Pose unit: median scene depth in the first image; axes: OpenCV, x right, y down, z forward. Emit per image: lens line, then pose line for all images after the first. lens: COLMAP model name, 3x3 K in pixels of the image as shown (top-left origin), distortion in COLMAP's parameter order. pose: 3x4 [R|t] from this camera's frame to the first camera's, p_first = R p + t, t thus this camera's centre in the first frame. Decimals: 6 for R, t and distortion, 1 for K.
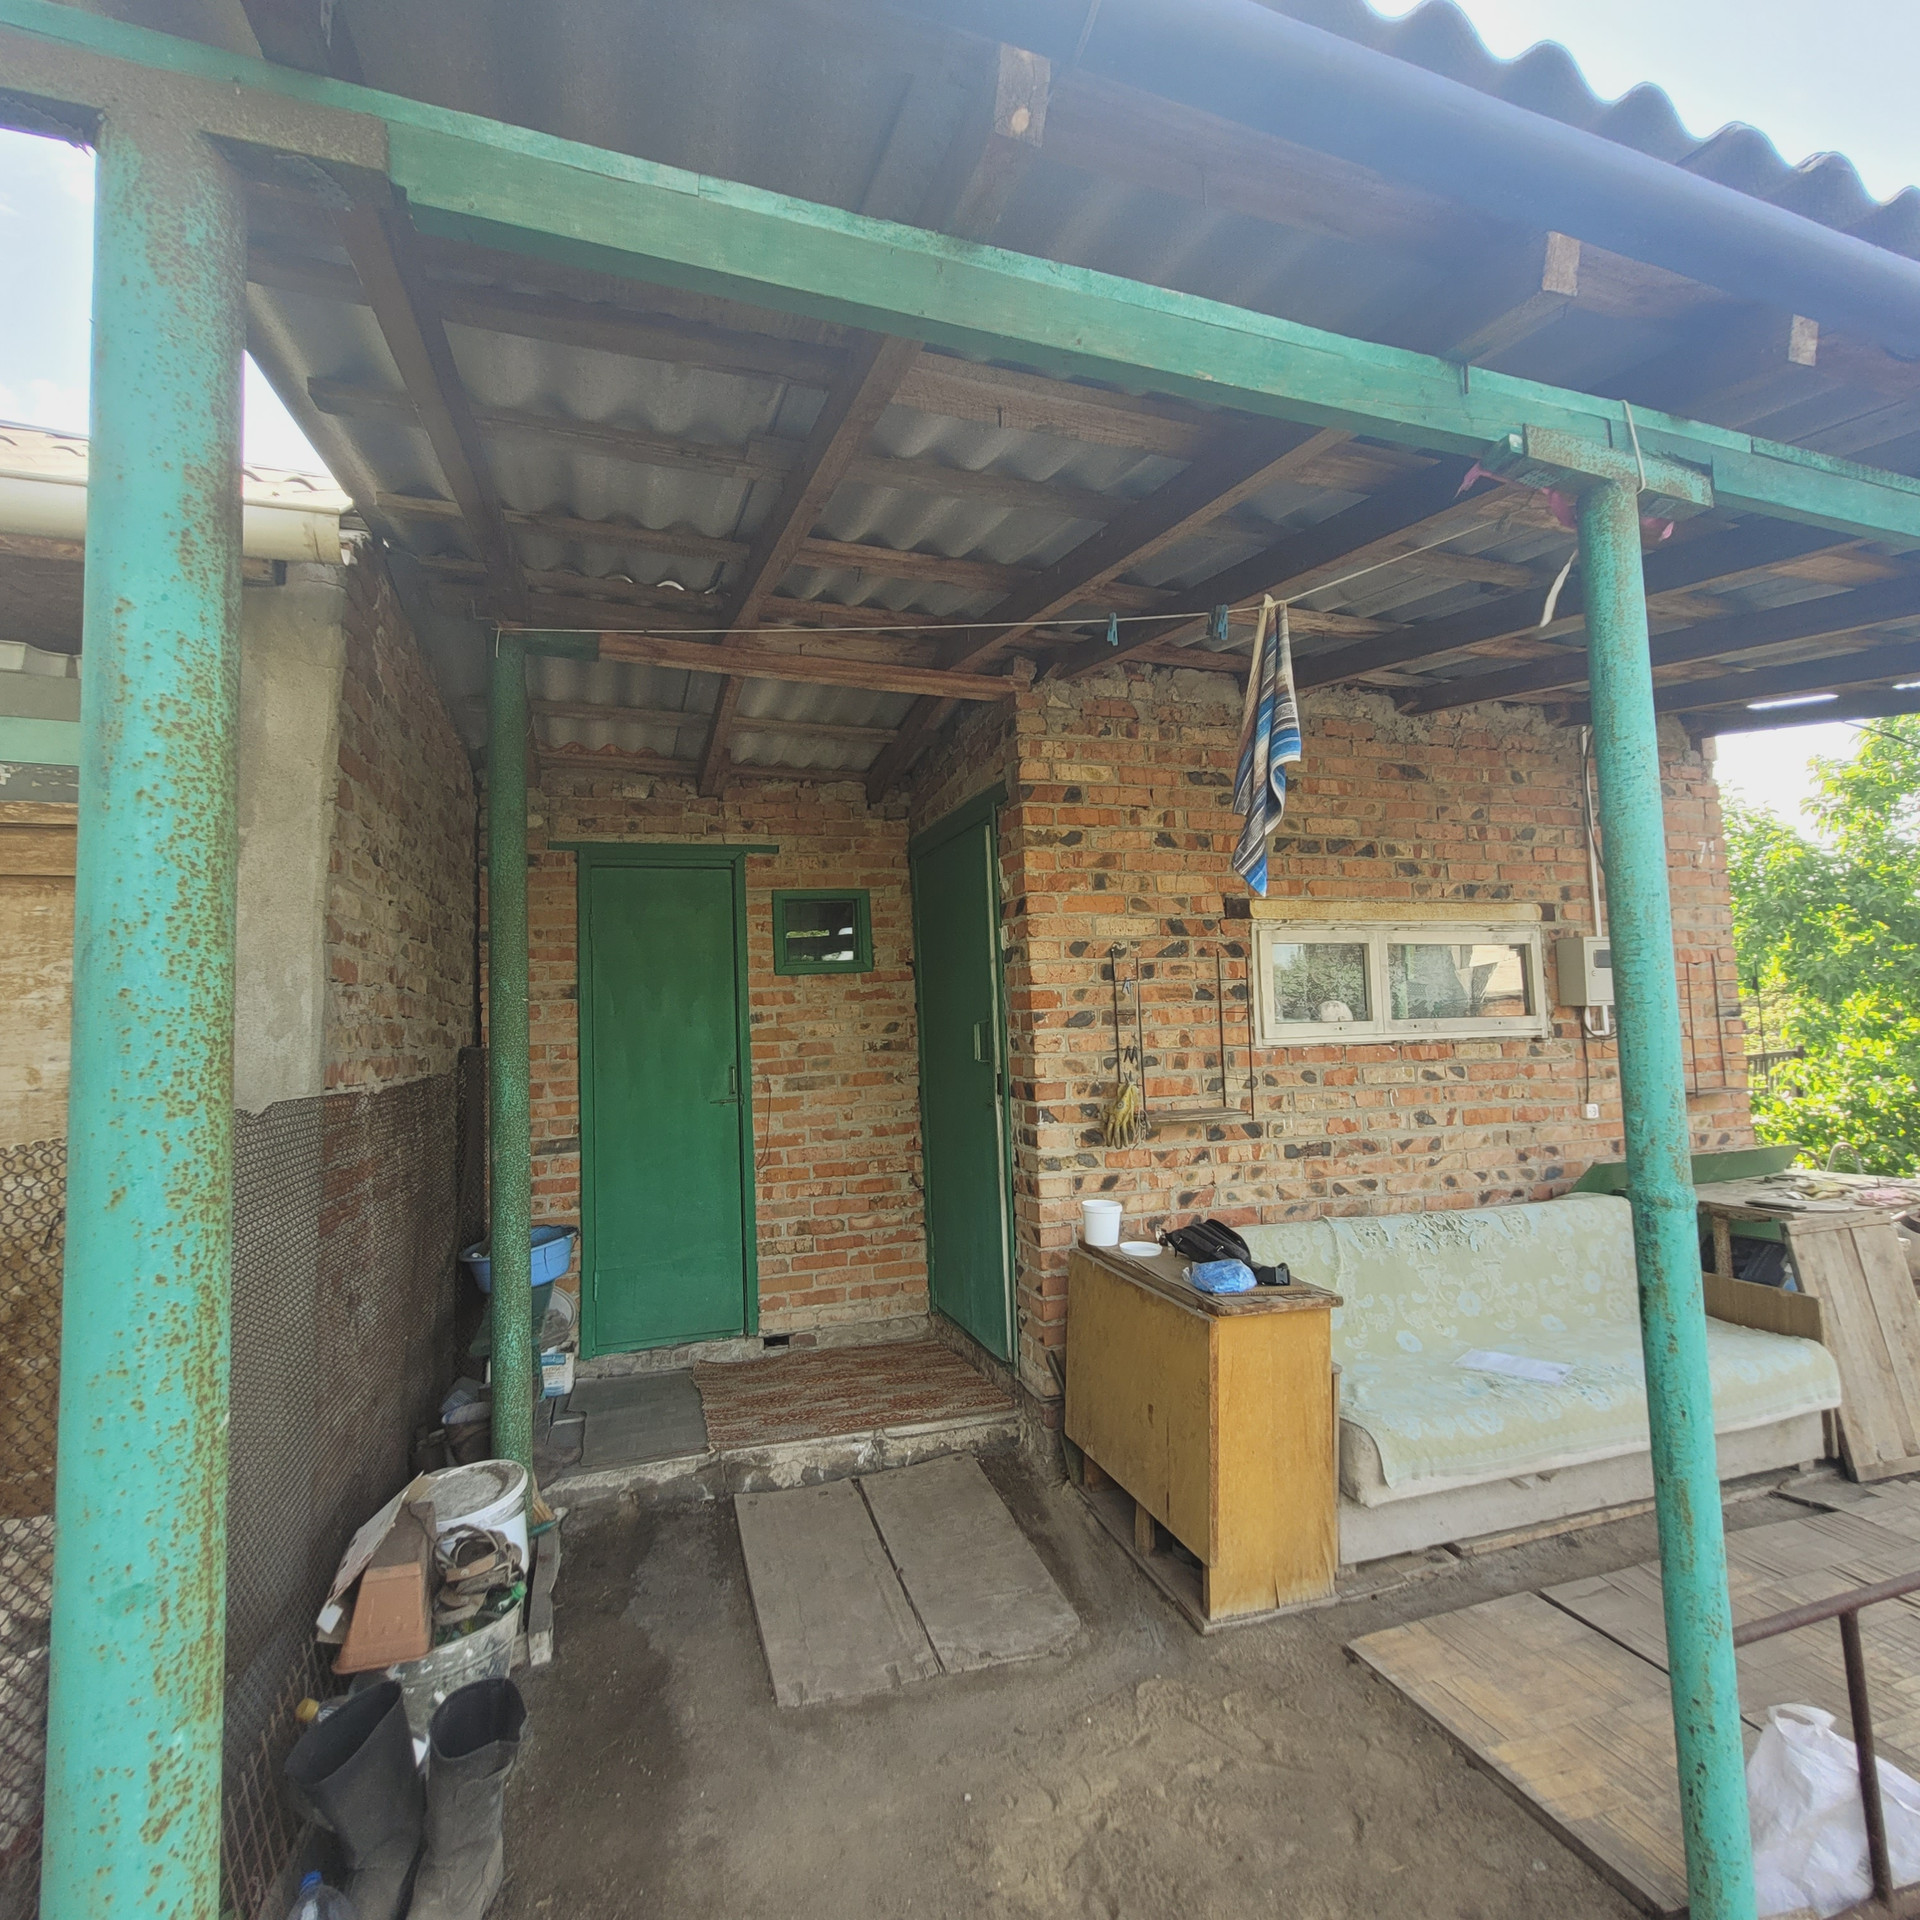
lens RADIAL K [[985.2, 0, 961.8], [0, 985.2, 960.2], [0, 0, 1]] dist [0.005650, 0.000446]
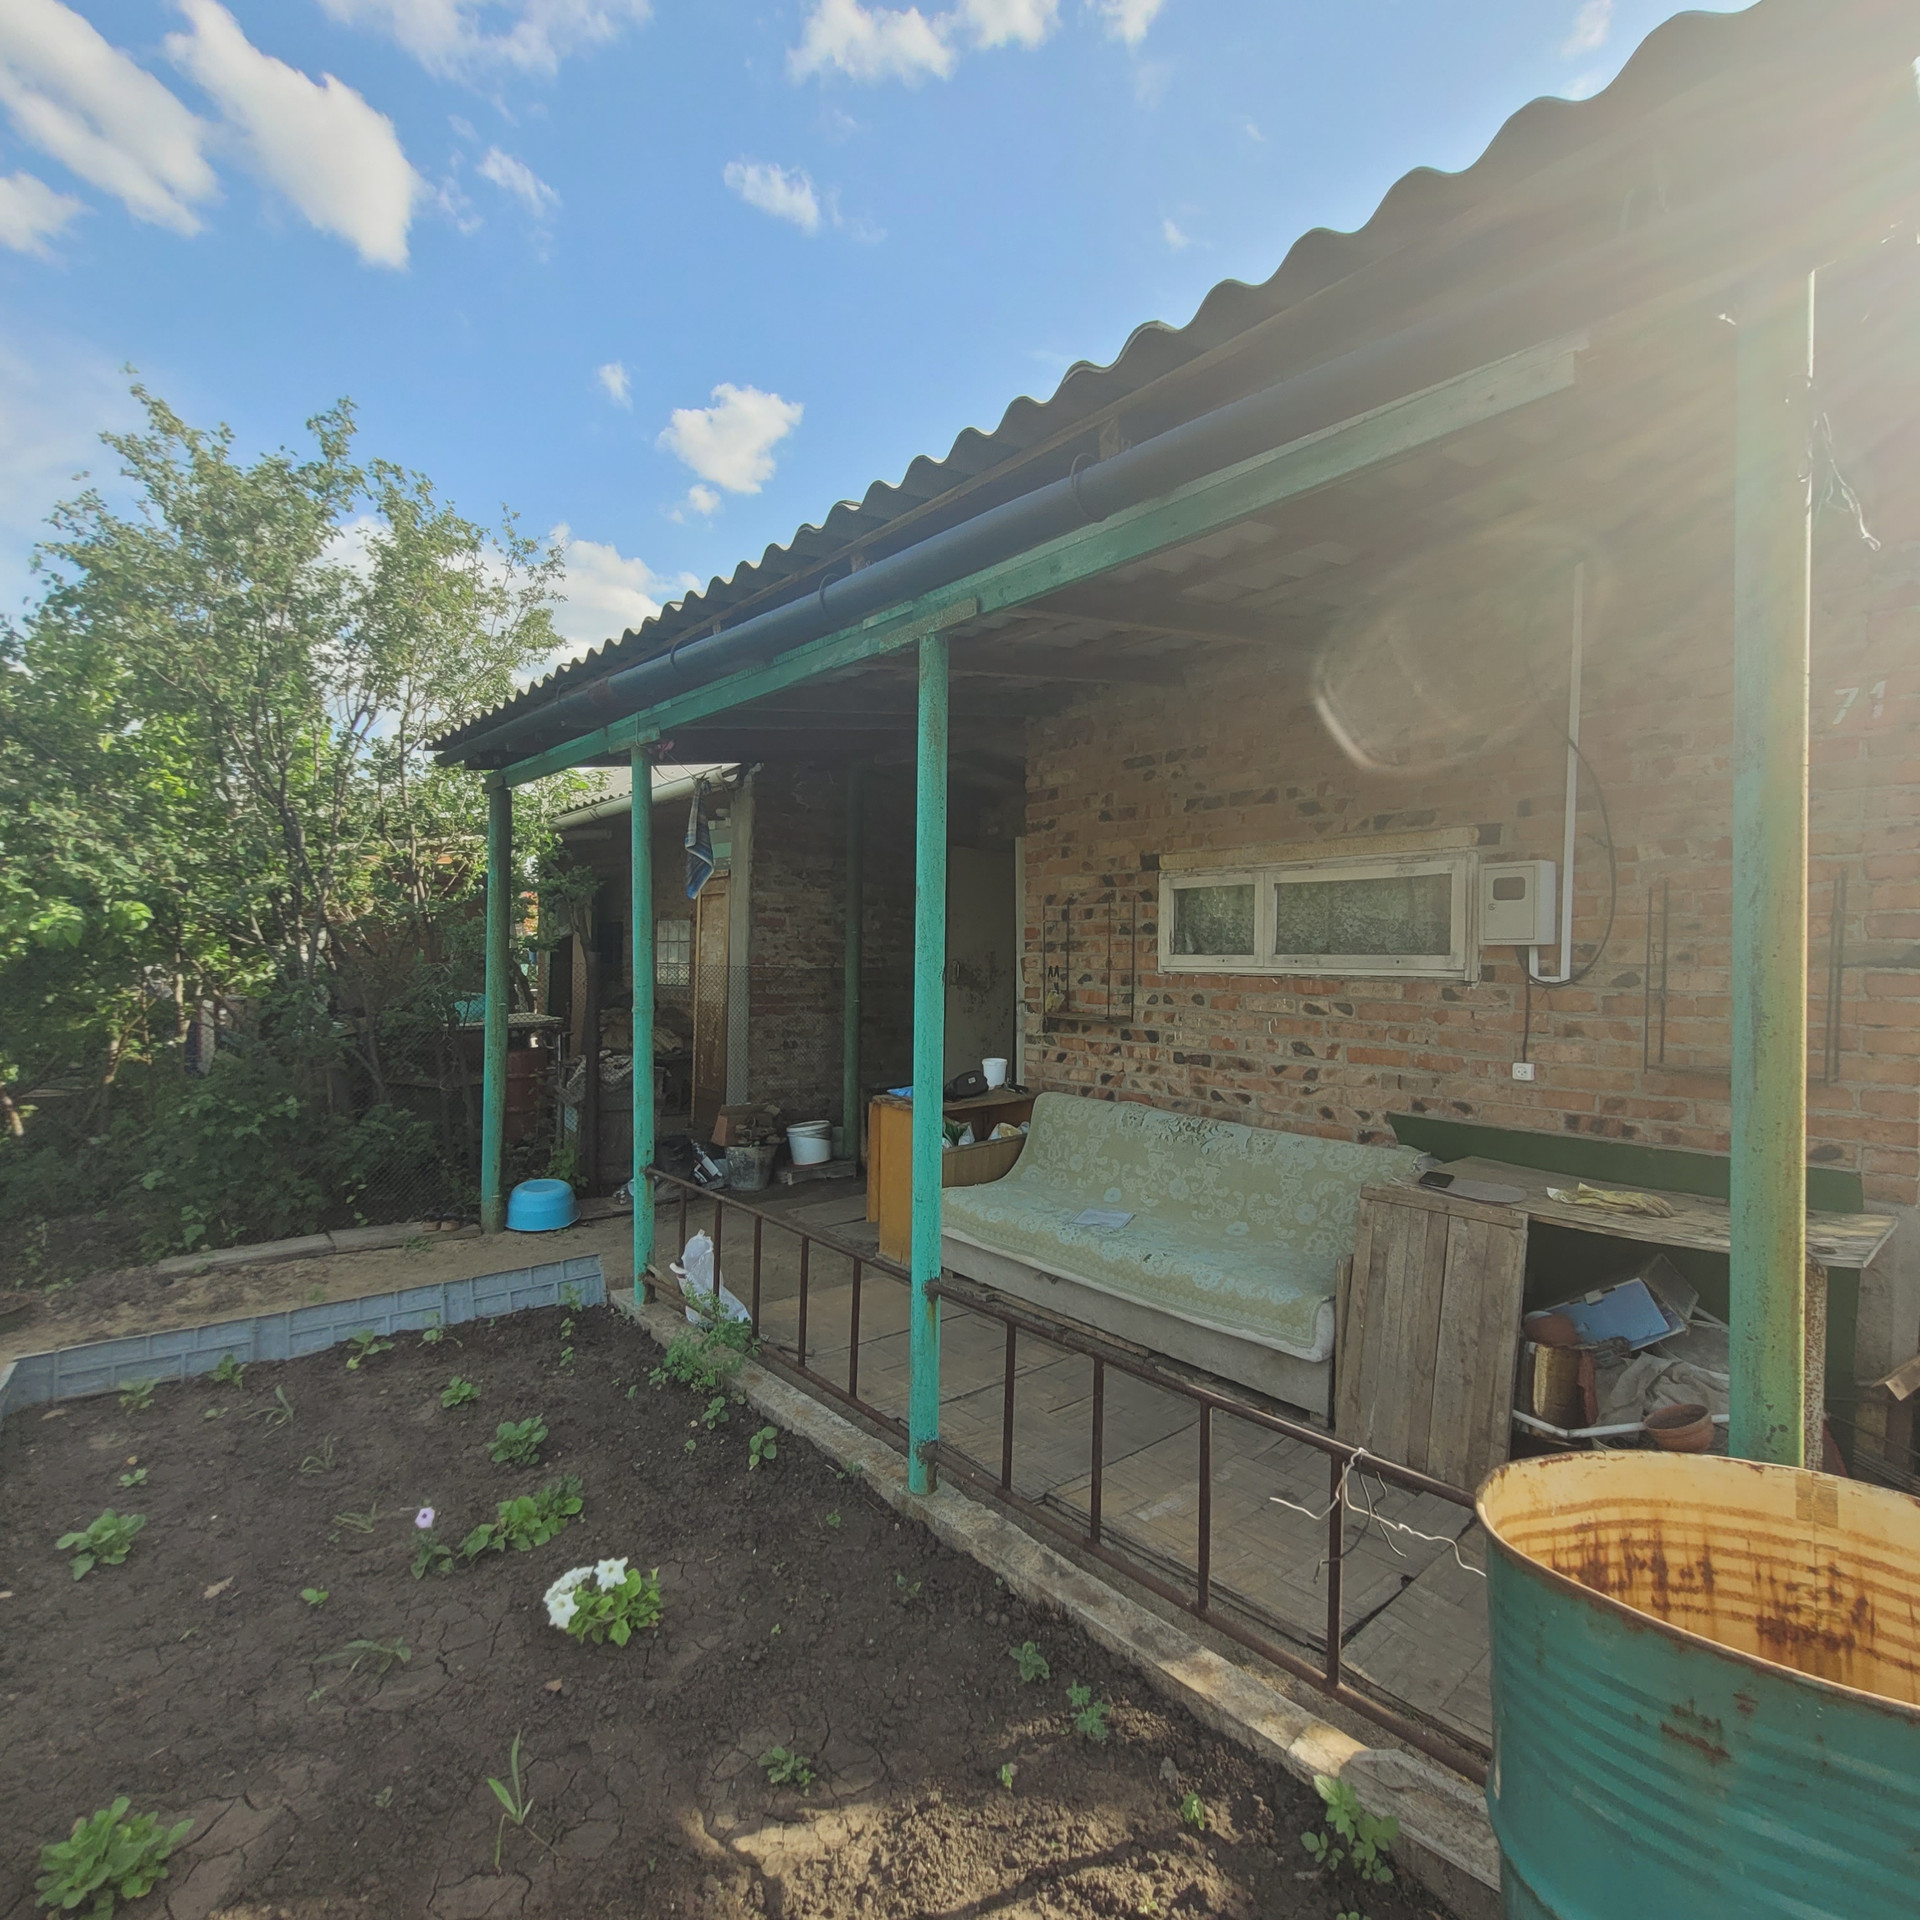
lens RADIAL K [[985.2, 0, 959.4], [0, 985.2, 958.9], [0, 0, 1]] dist [0.005650, 0.000446]
pose [[0.391162, 0.033787, -0.919702, 1.358354], [0.044007, 0.997496, 0.055361, -0.010091], [0.919269, -0.062129, 0.388695, 0.274453]]
